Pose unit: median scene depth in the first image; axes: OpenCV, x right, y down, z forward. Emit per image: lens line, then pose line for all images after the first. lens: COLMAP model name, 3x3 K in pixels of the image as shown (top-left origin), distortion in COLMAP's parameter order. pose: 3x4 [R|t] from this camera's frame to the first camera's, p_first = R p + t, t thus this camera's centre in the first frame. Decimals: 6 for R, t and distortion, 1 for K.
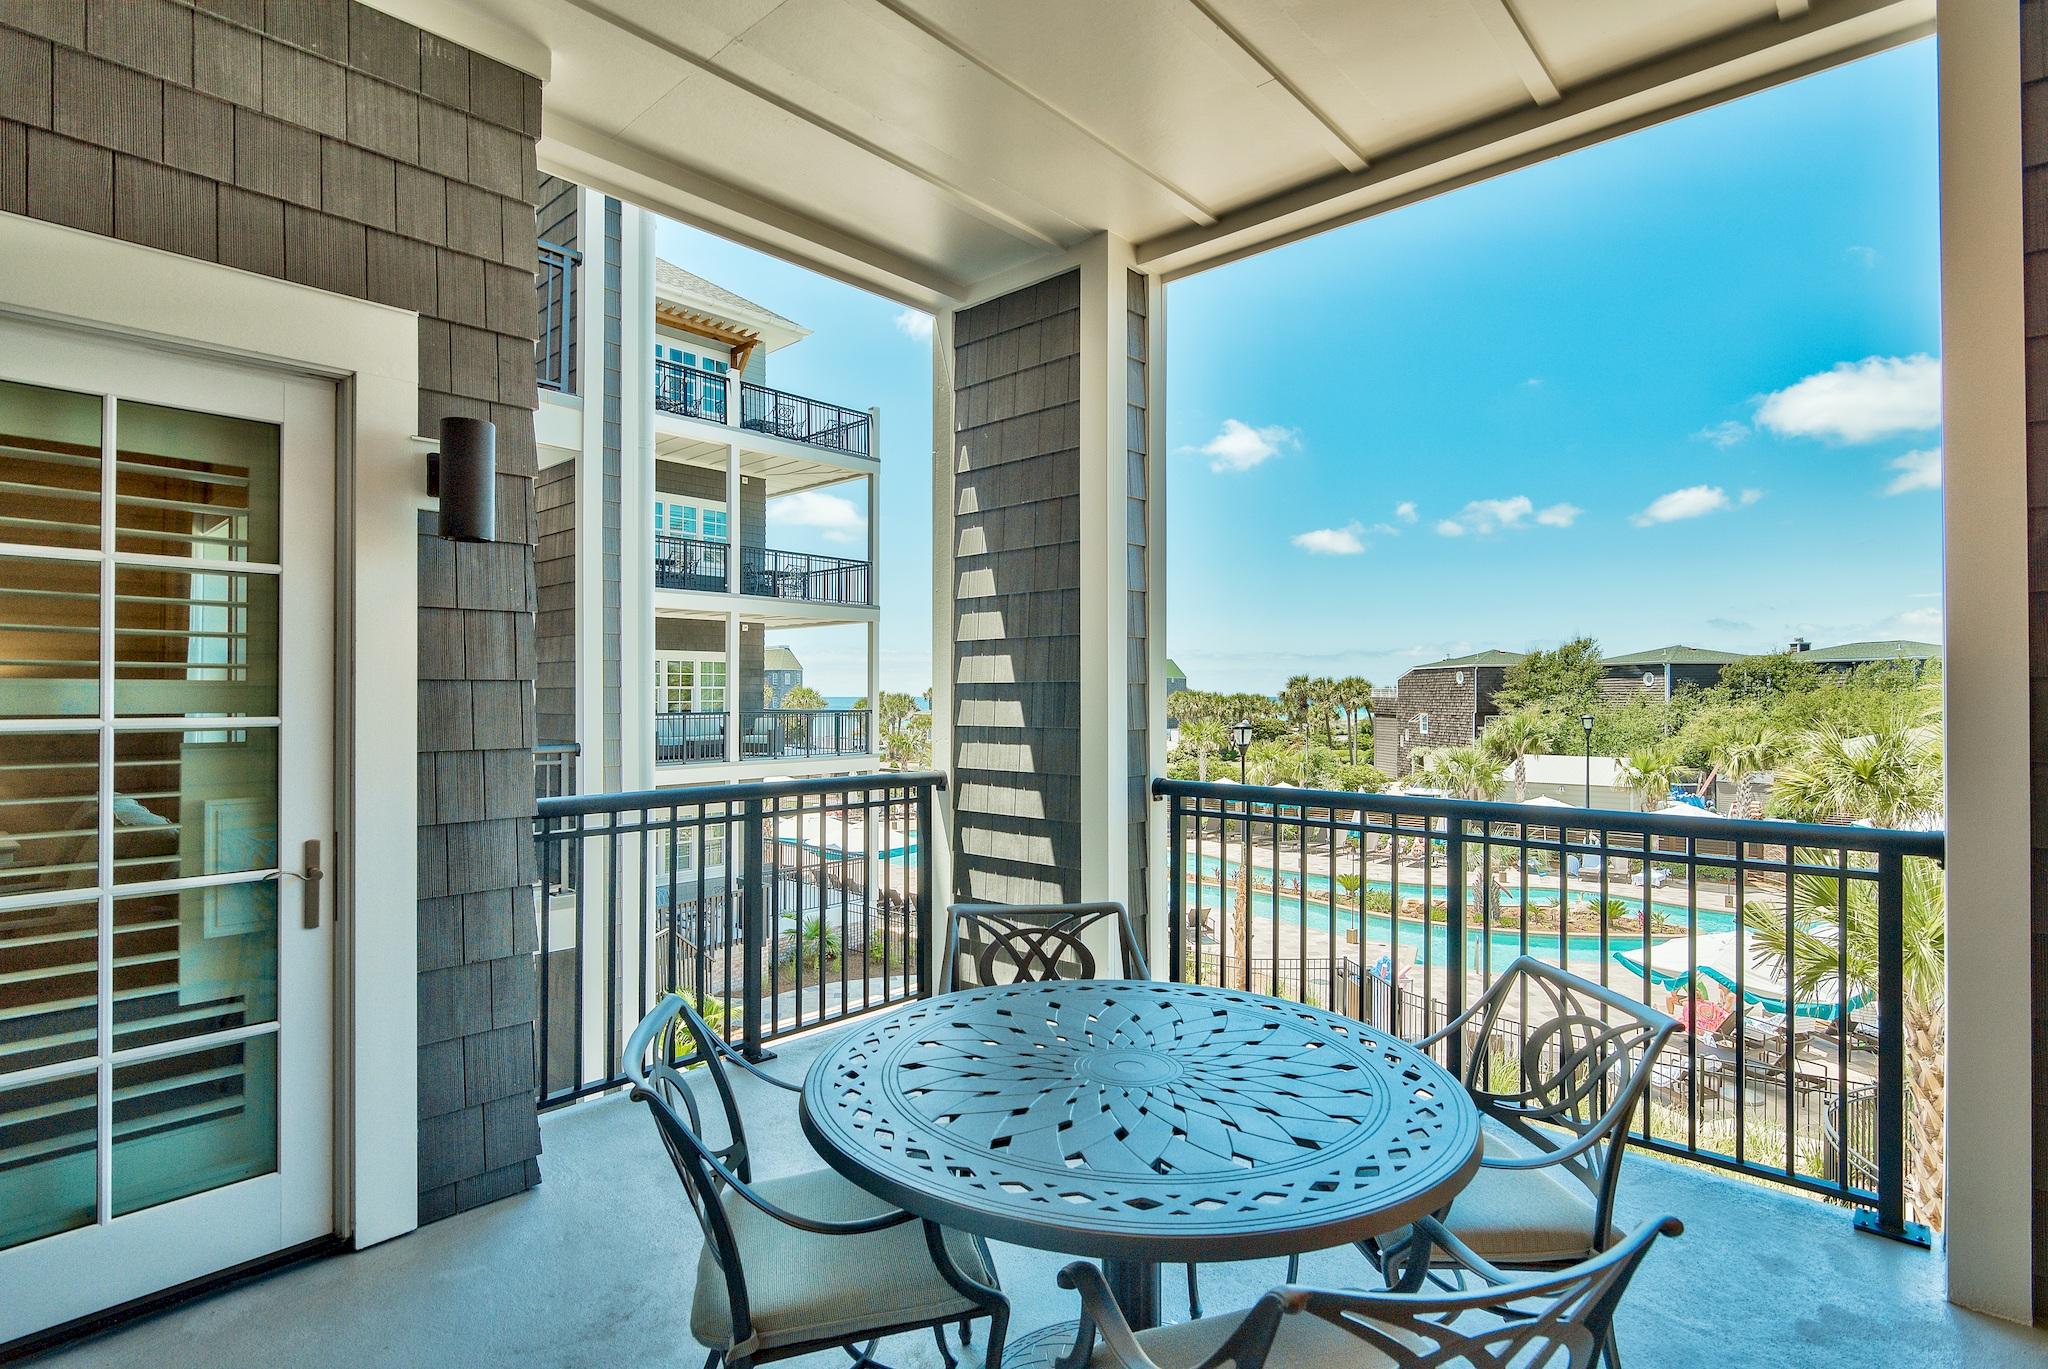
lens RADIAL K [[1034.7, 0, 1017.0], [0, 1034.7, 703.4], [0, 0, 1]] dist [-0.000116, -0.000197]
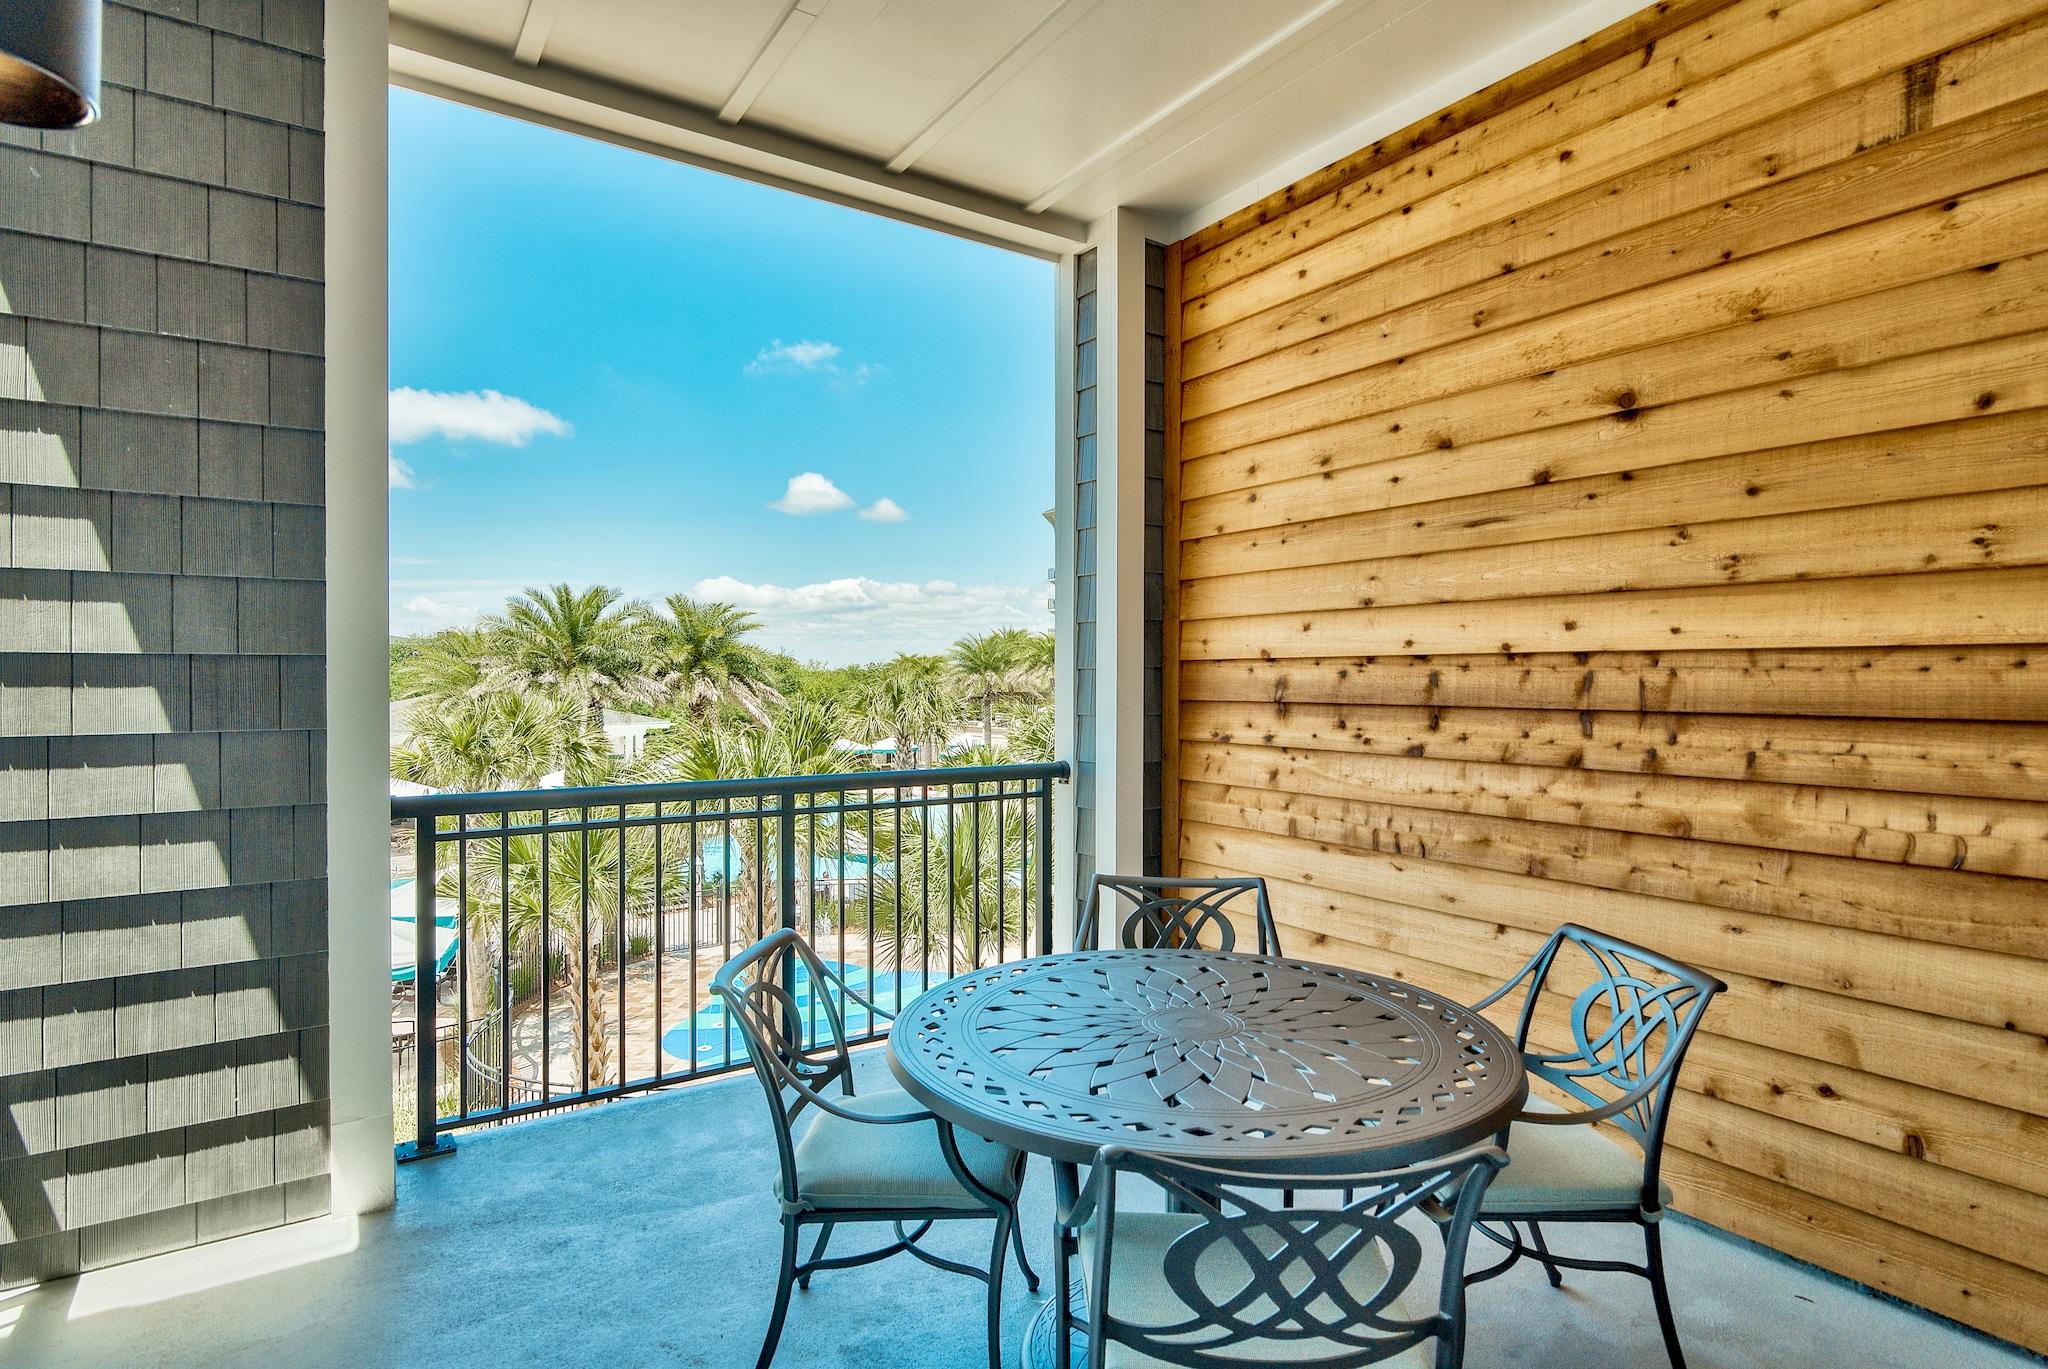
lens RADIAL K [[1047.9, 0, 1036.3], [0, 1047.9, 704.5], [0, 0, 1]] dist [-0.000323, -0.000152]
pose [[0.230912, -0.025187, 0.972649, -0.484519], [0.005879, 0.999683, 0.024491, -0.004114], [-0.972957, 0.000063, 0.230987, 0.446278]]
